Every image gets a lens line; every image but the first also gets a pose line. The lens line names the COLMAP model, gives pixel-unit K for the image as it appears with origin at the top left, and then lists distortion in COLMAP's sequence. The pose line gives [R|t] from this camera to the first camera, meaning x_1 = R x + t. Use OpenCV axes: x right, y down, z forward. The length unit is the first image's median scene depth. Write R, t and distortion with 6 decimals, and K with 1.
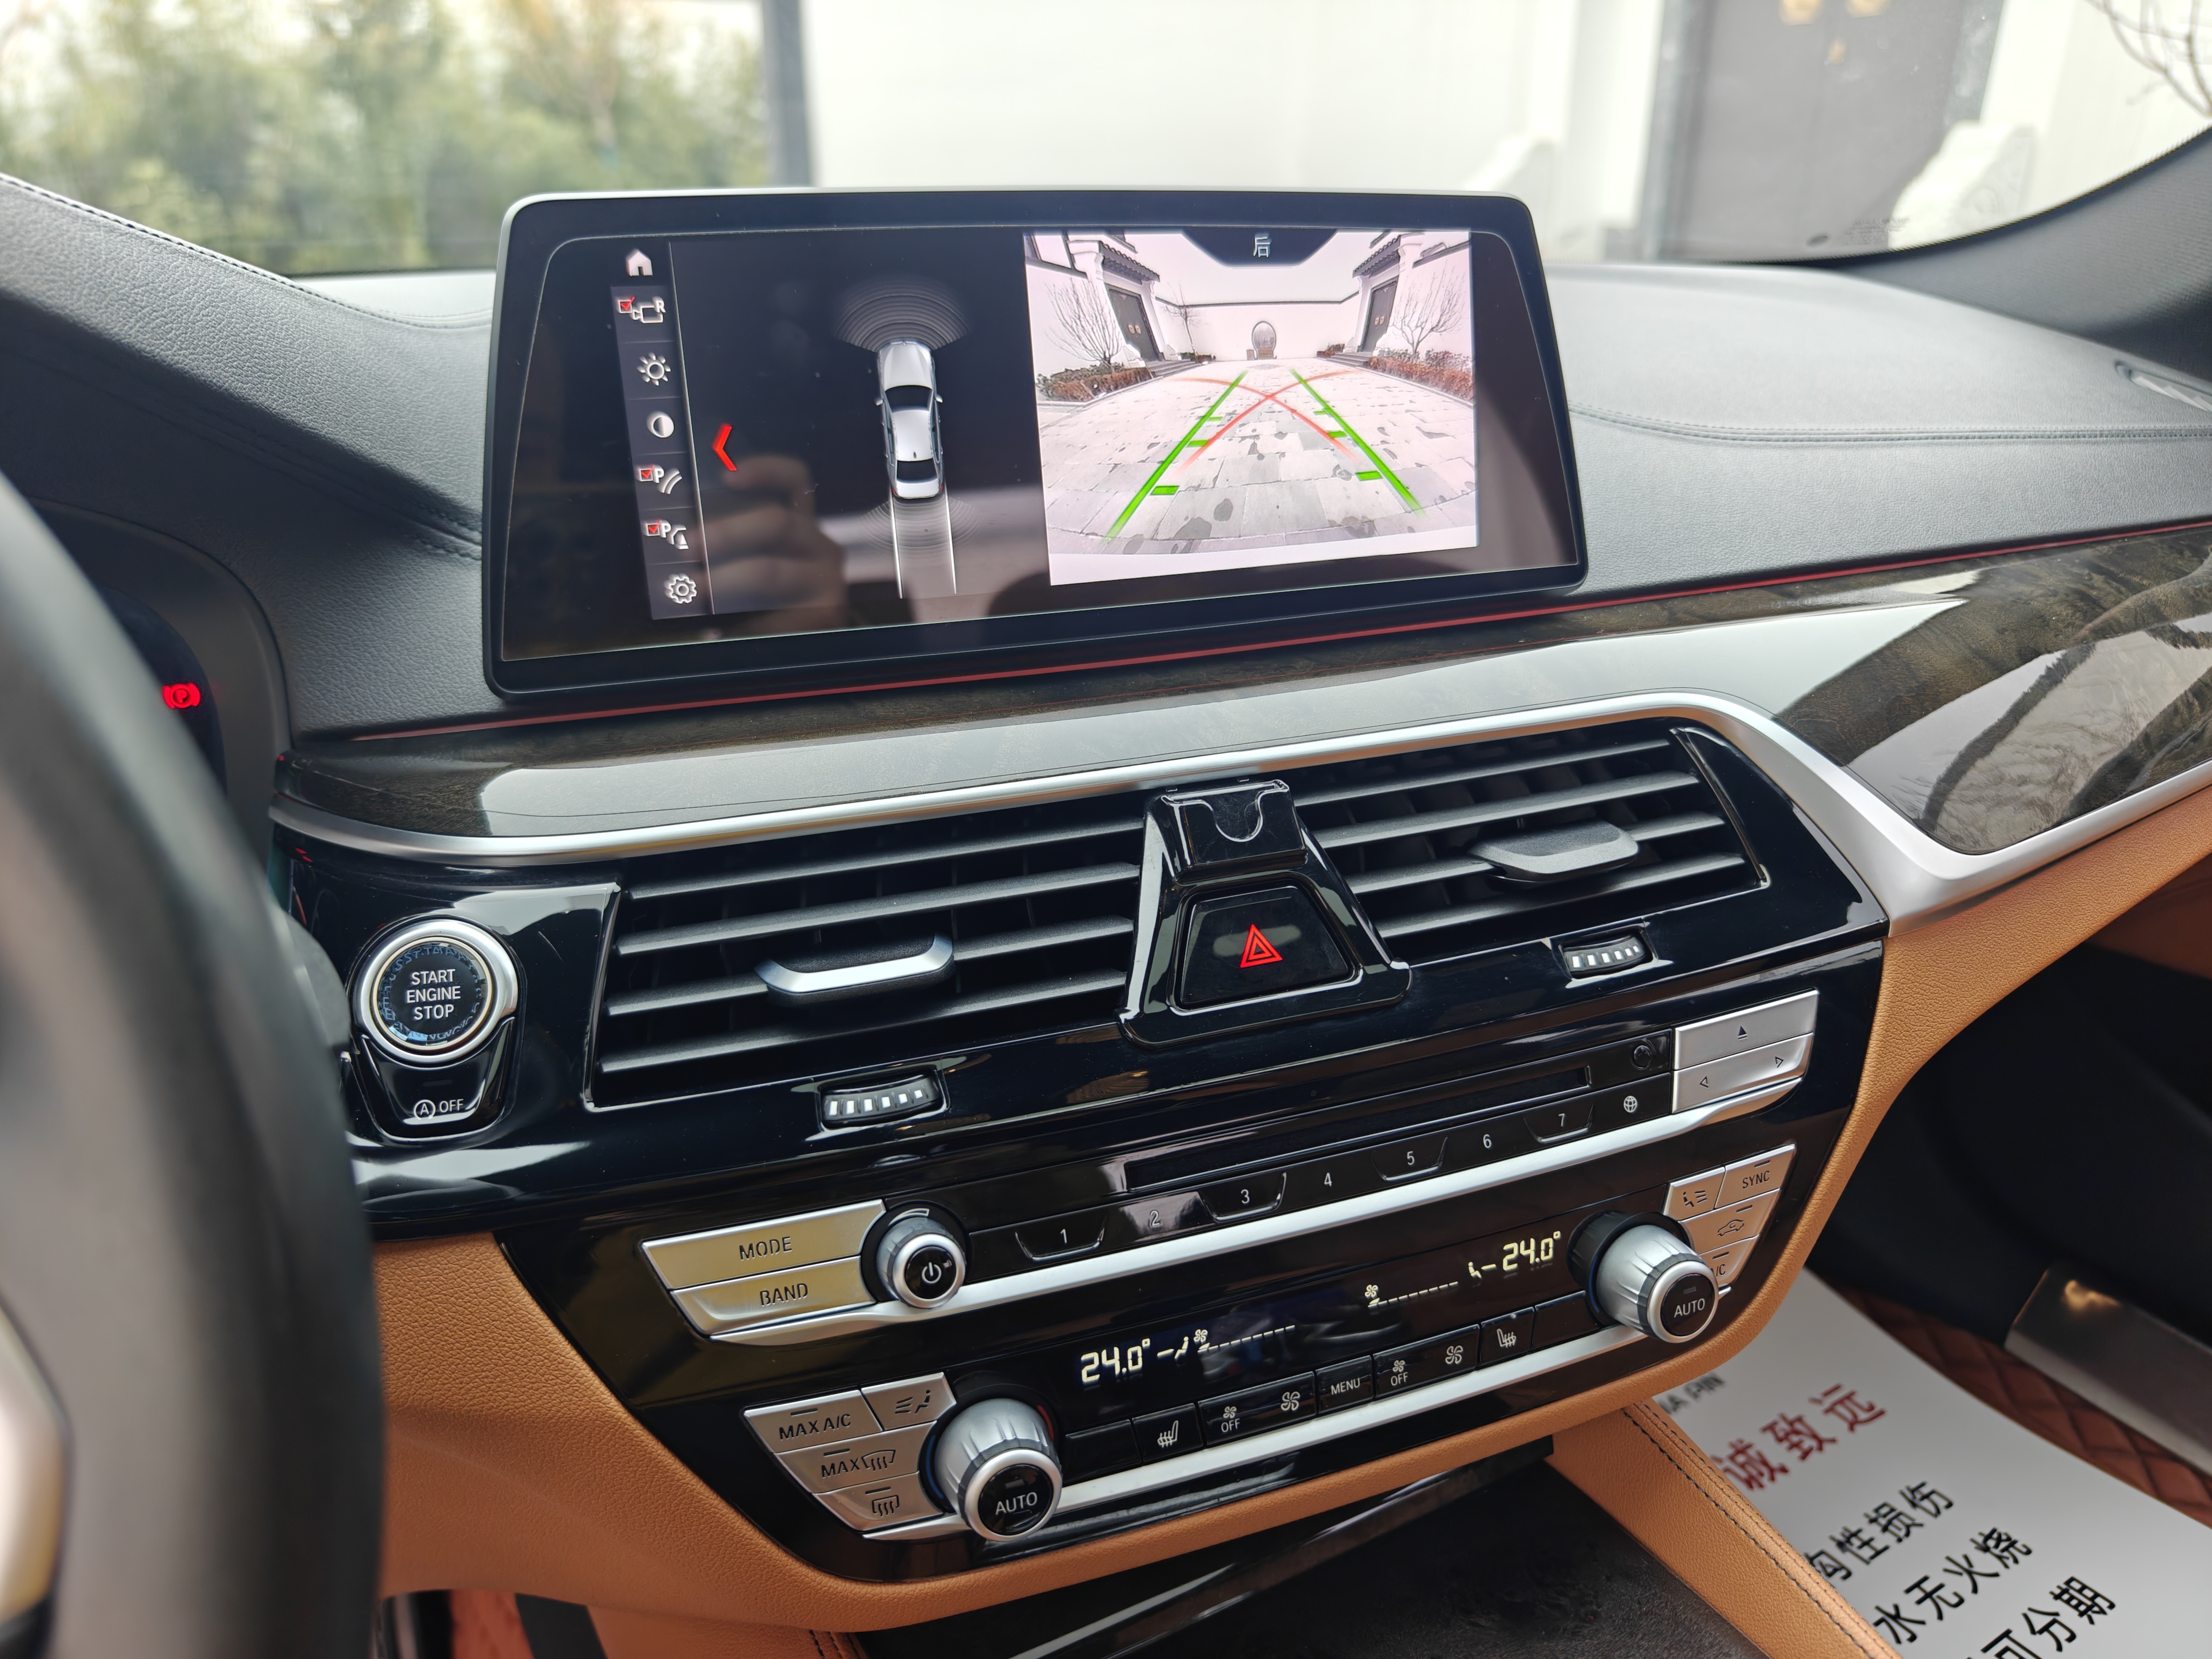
lens RADIAL K [[1557.0, 0, 1109.2], [0, 1557.0, 816.9], [0, 0, 1]] dist [-0.056485, 0.031959]
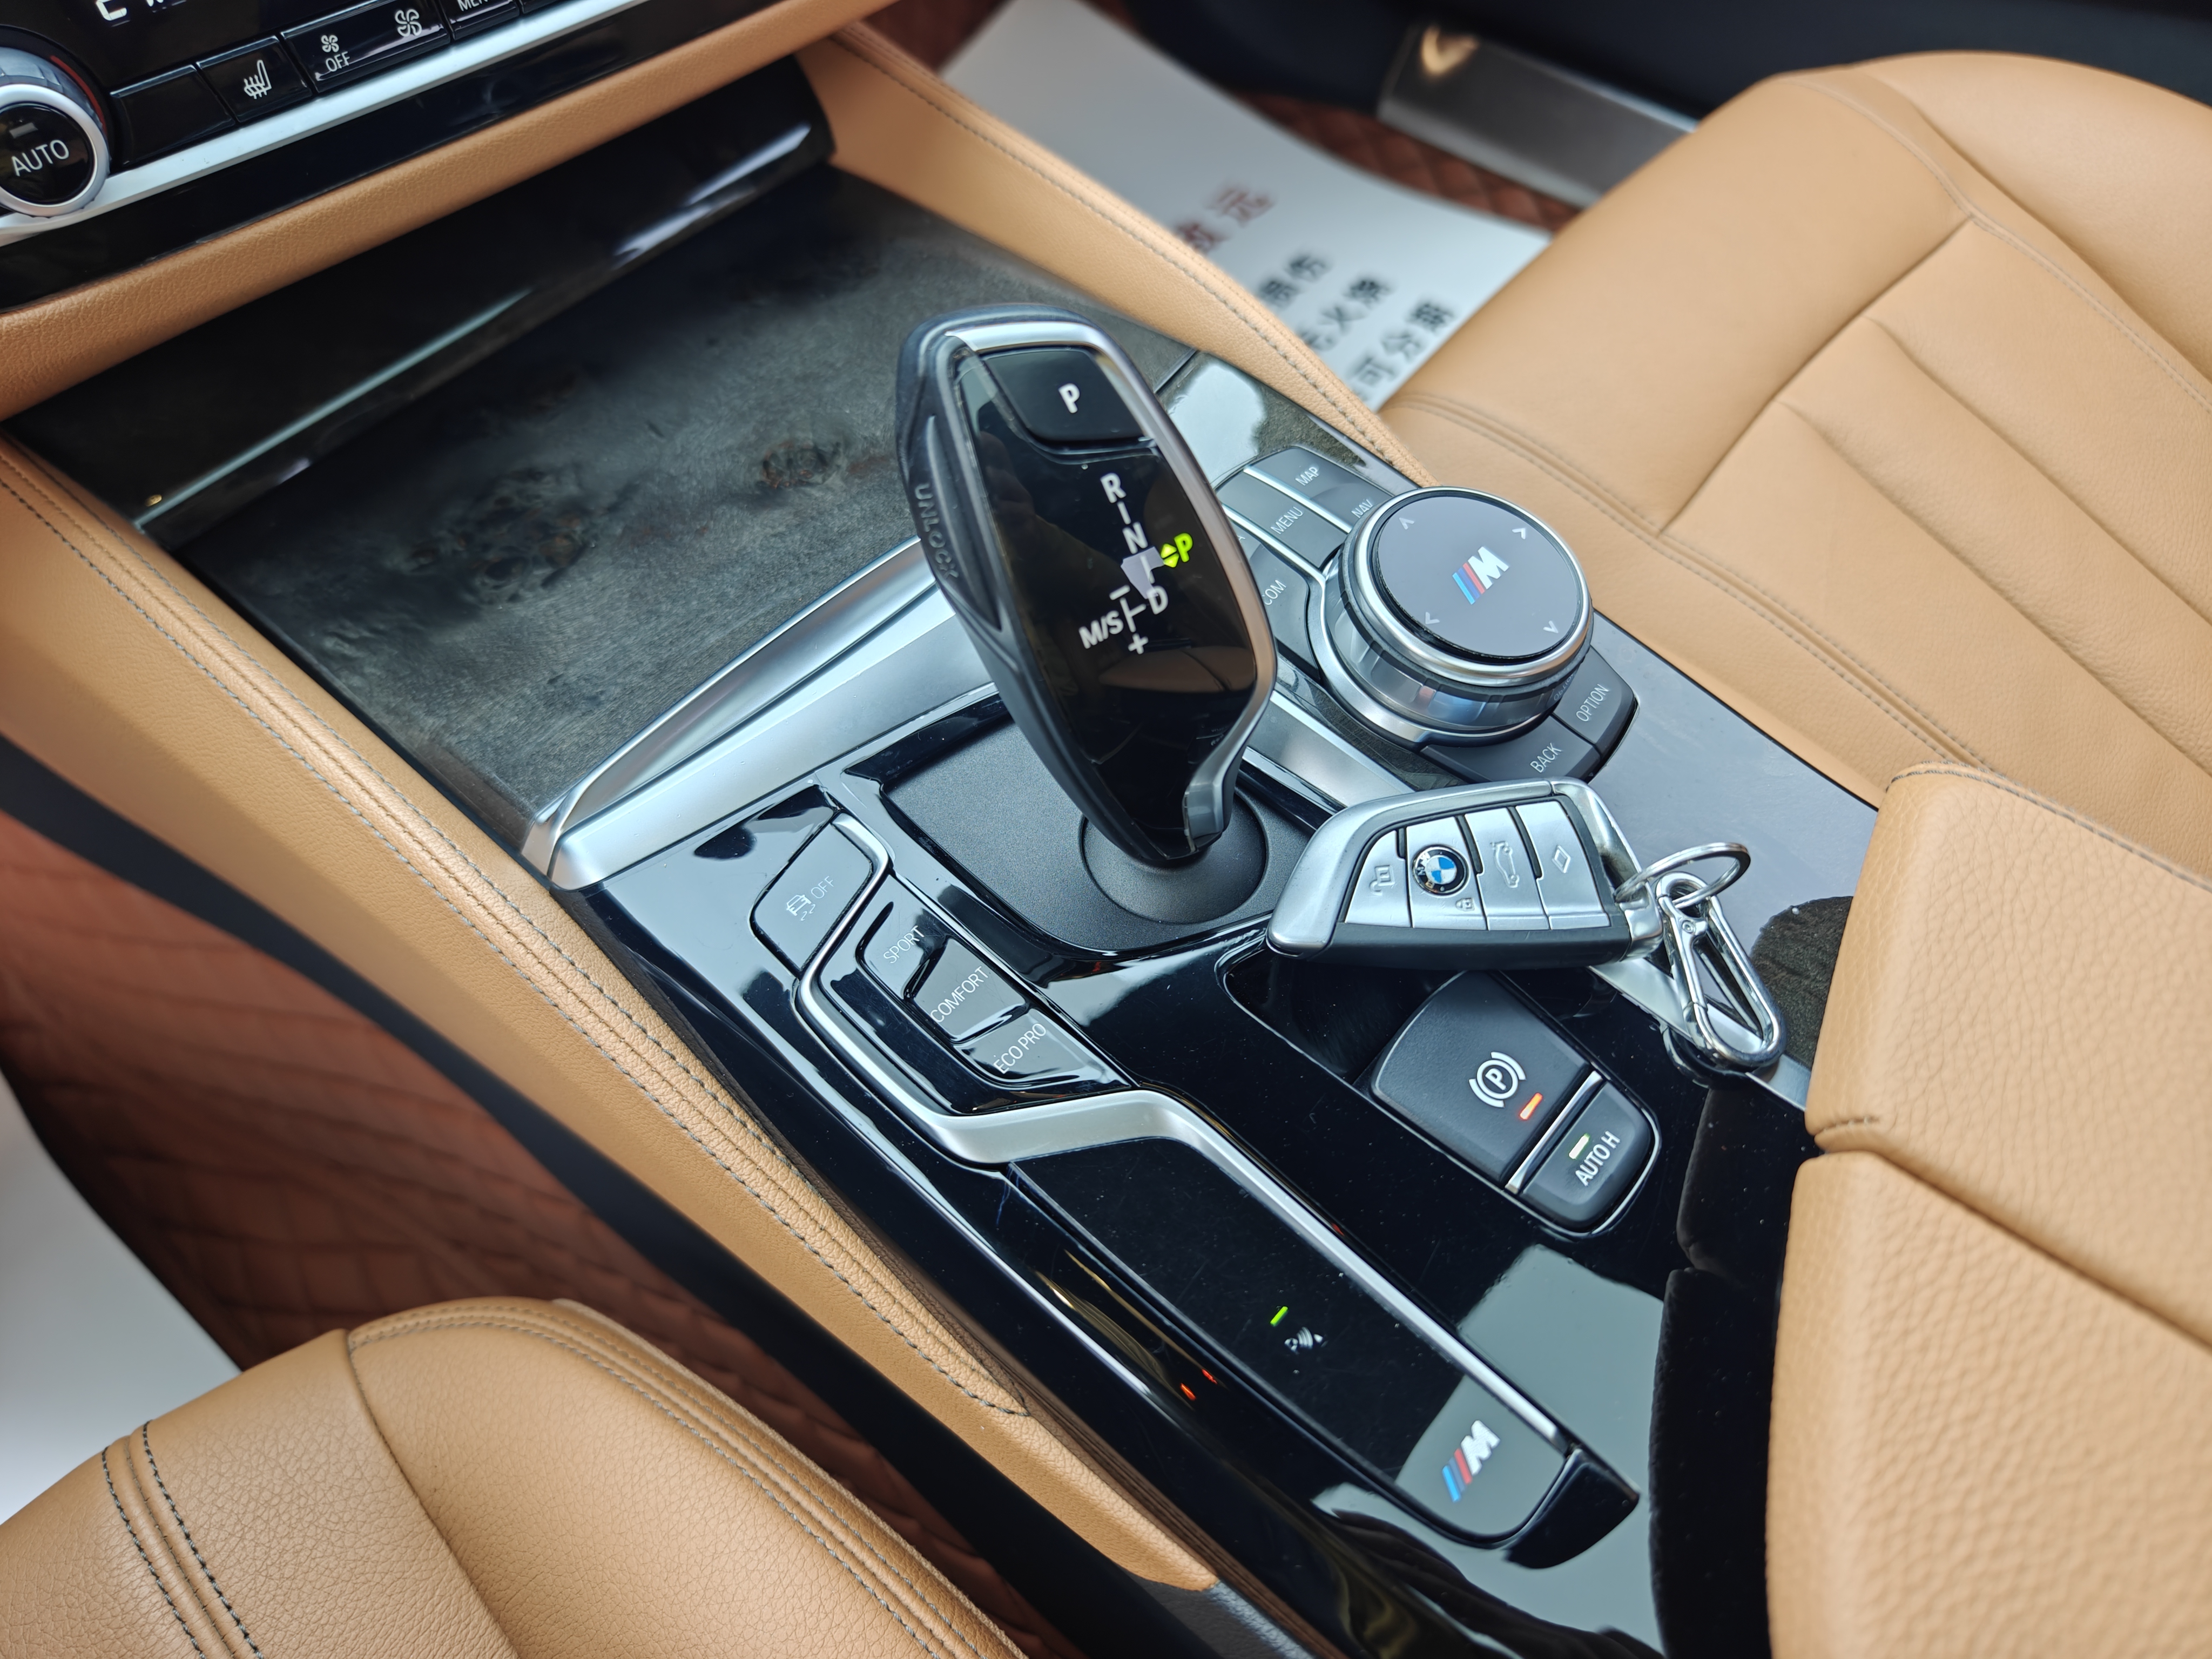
lens RADIAL K [[1557.0, 0, 1109.2], [0, 1557.0, 816.9], [0, 0, 1]] dist [-0.056485, 0.031959]
pose [[0.935780, -0.283808, 0.209209, 0.166269], [0.118350, 0.811771, 0.571857, 0.282133], [-0.332128, -0.510373, 0.793228, 0.006819]]
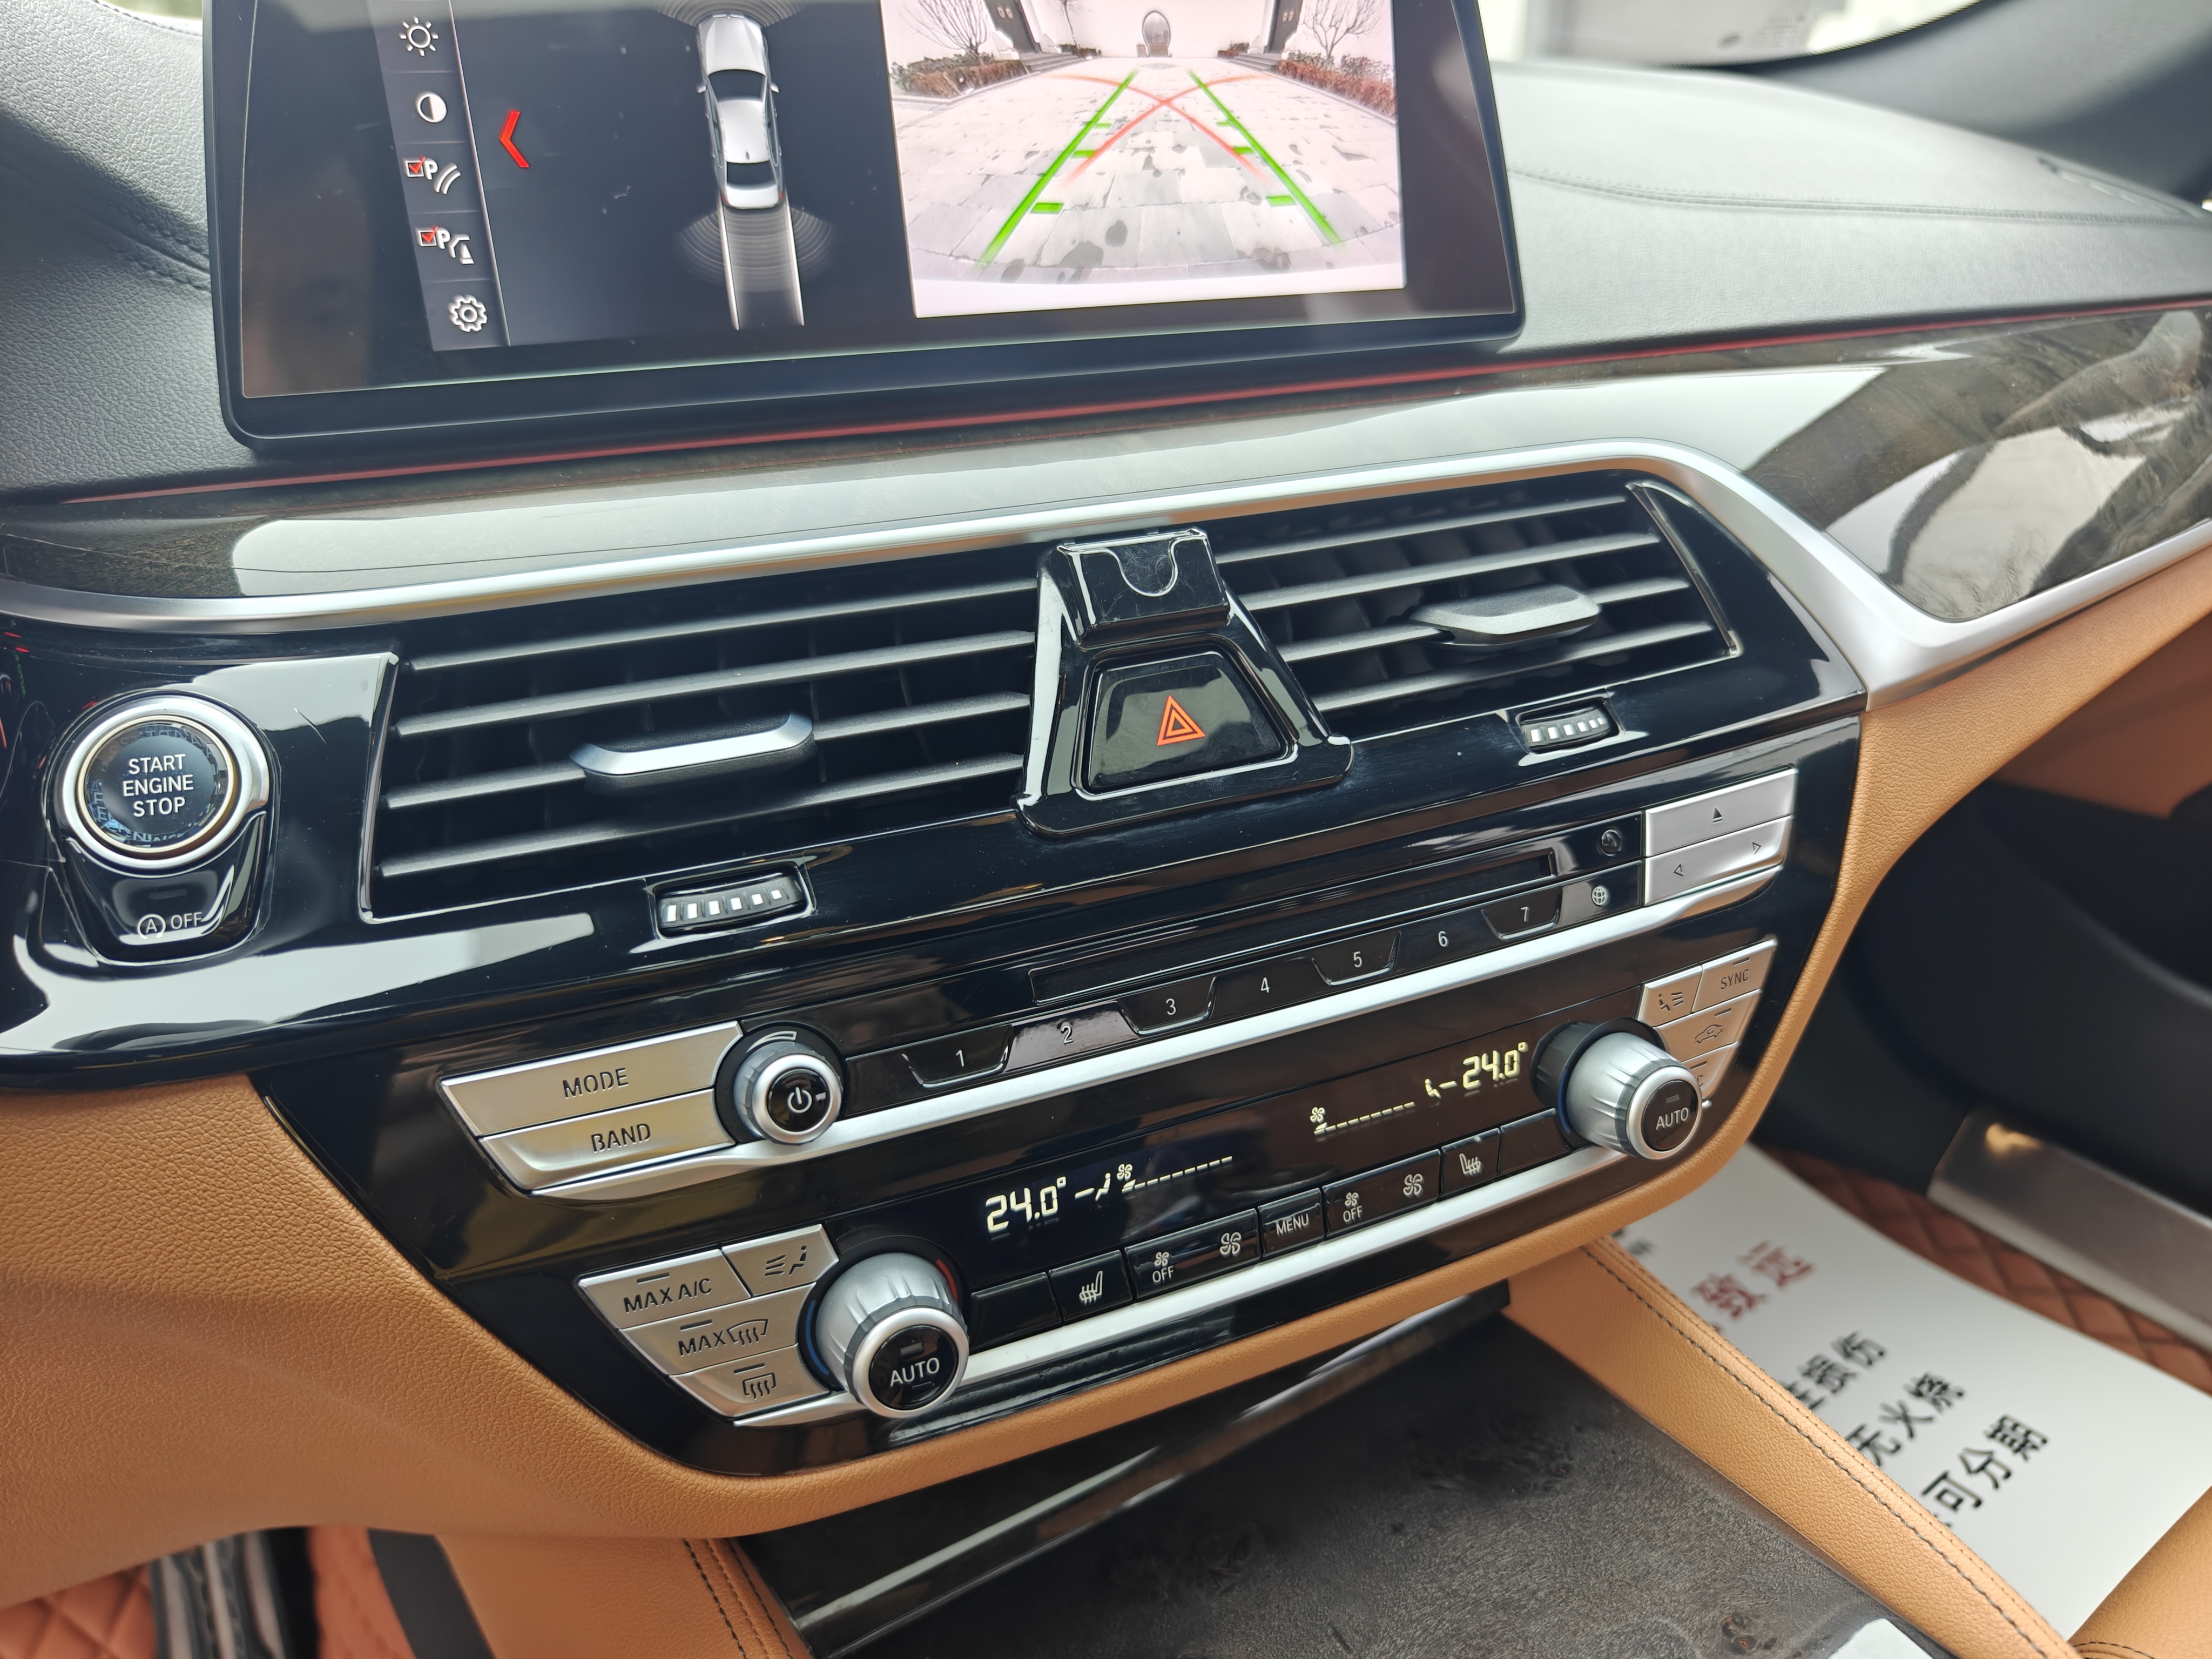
lens RADIAL K [[1557.0, 0, 1109.2], [0, 1557.0, 816.9], [0, 0, 1]] dist [-0.056485, 0.031959]
pose [[0.996993, -0.037549, 0.067793, -0.000351], [0.034428, 0.998319, 0.046632, 0.090709], [-0.069430, -0.044158, 0.996609, 0.140476]]
